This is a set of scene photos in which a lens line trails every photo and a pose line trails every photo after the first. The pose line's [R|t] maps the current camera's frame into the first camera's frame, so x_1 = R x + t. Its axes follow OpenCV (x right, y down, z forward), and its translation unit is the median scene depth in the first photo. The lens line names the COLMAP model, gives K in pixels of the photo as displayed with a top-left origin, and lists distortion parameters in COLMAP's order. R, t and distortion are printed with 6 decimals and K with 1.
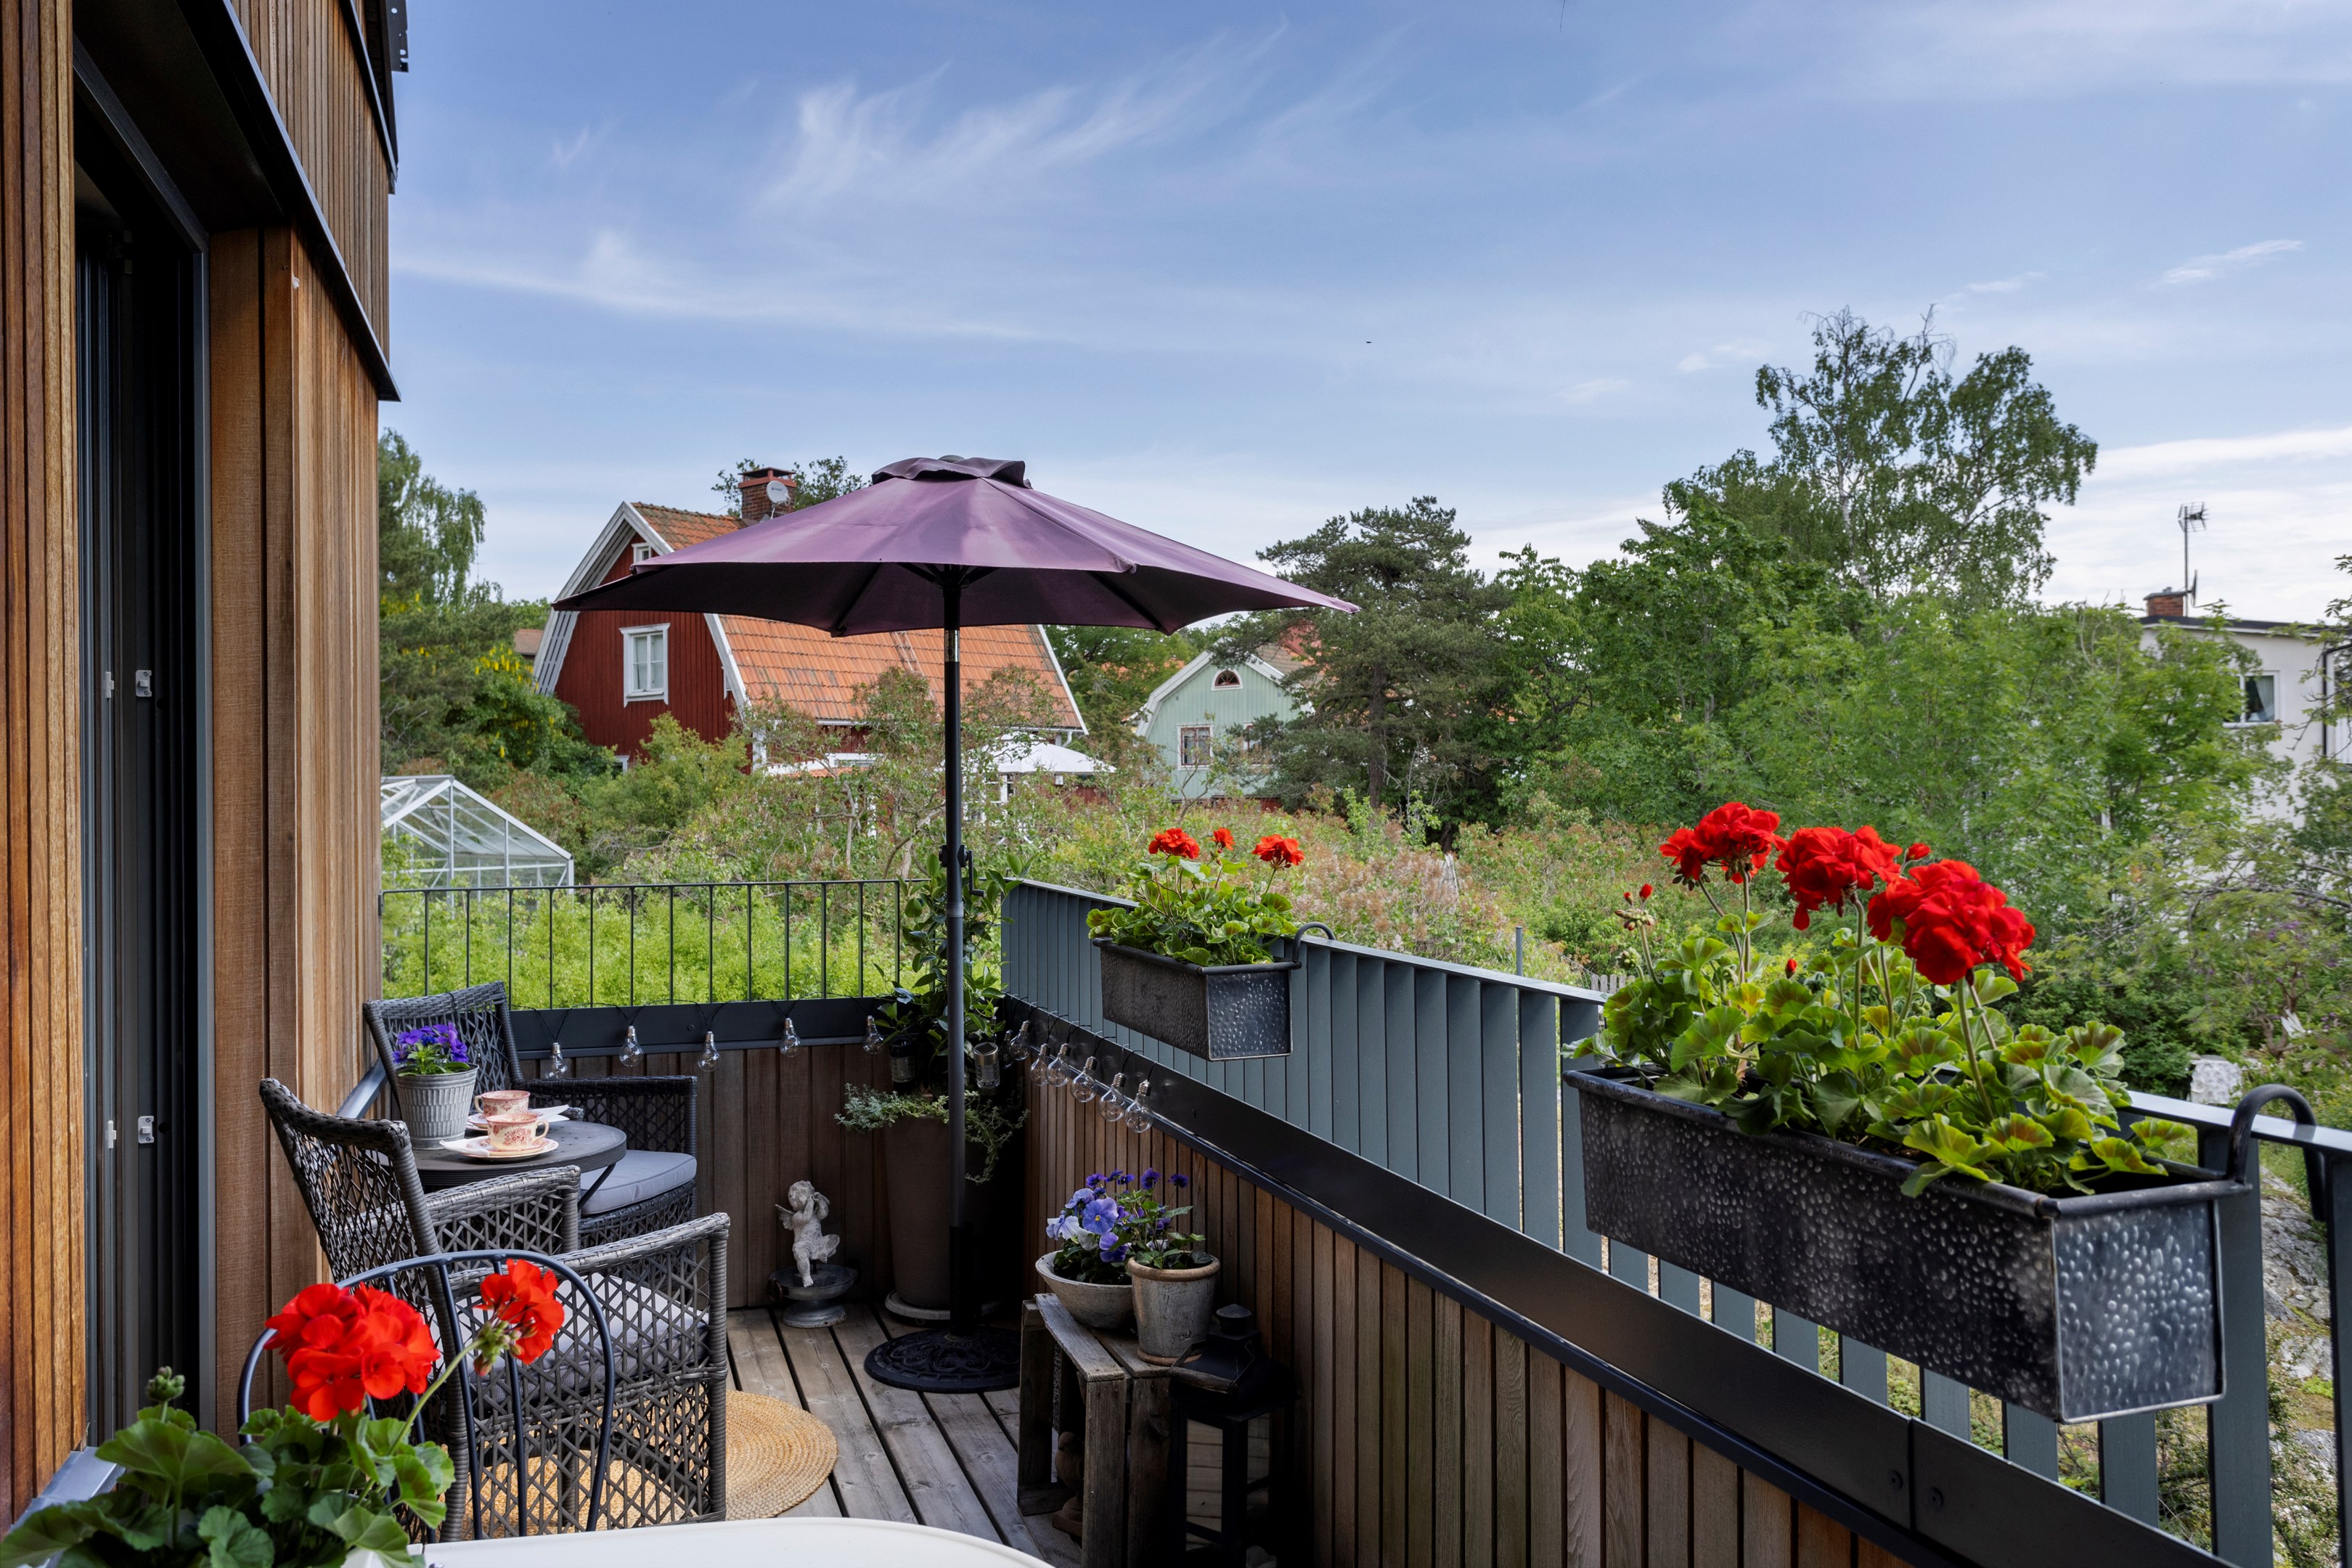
lens RADIAL K [[1815.1, 0, 1183.9], [0, 1815.1, 774.3], [0, 0, 1]] dist [0.016026, -0.011587]
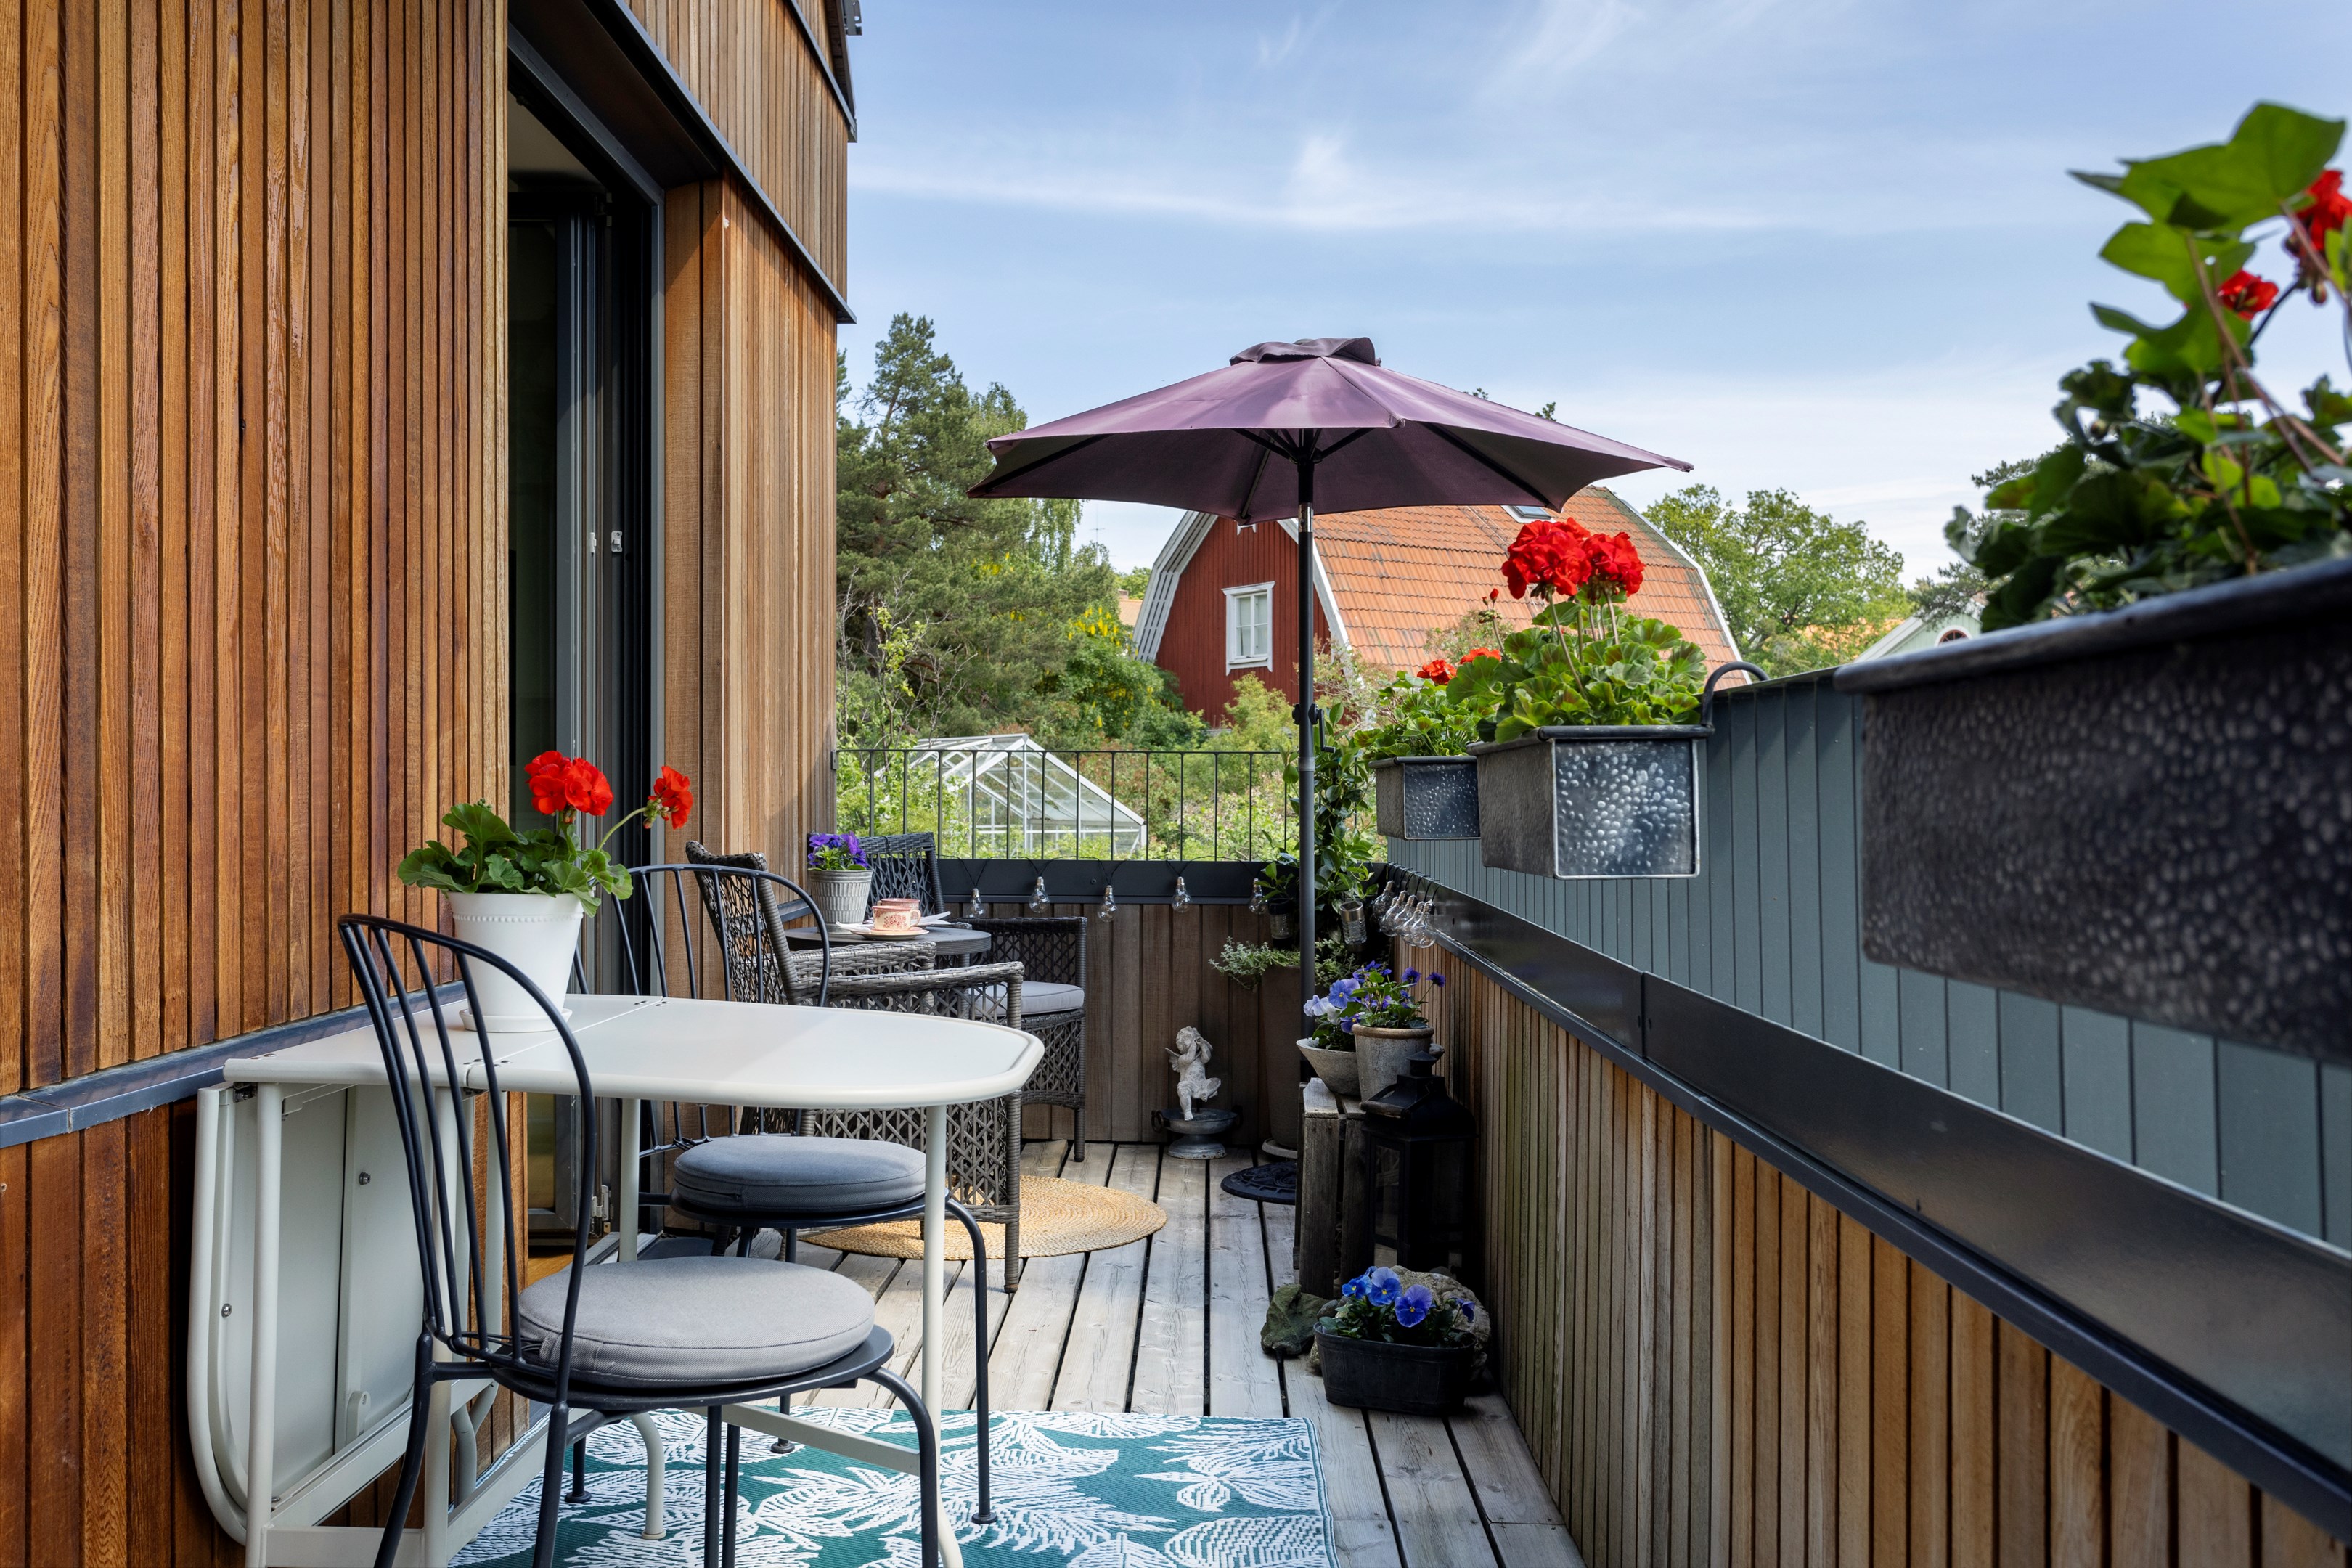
lens RADIAL K [[2194.9, 0, 1173.9], [0, 2194.9, 792.6], [0, 0, 1]] dist [-0.002263, 0.000000]
pose [[0.940697, 0.008639, -0.339139, 0.232464], [-0.006542, 0.999952, 0.007327, 0.080029], [0.339185, -0.004674, 0.940708, -0.234096]]
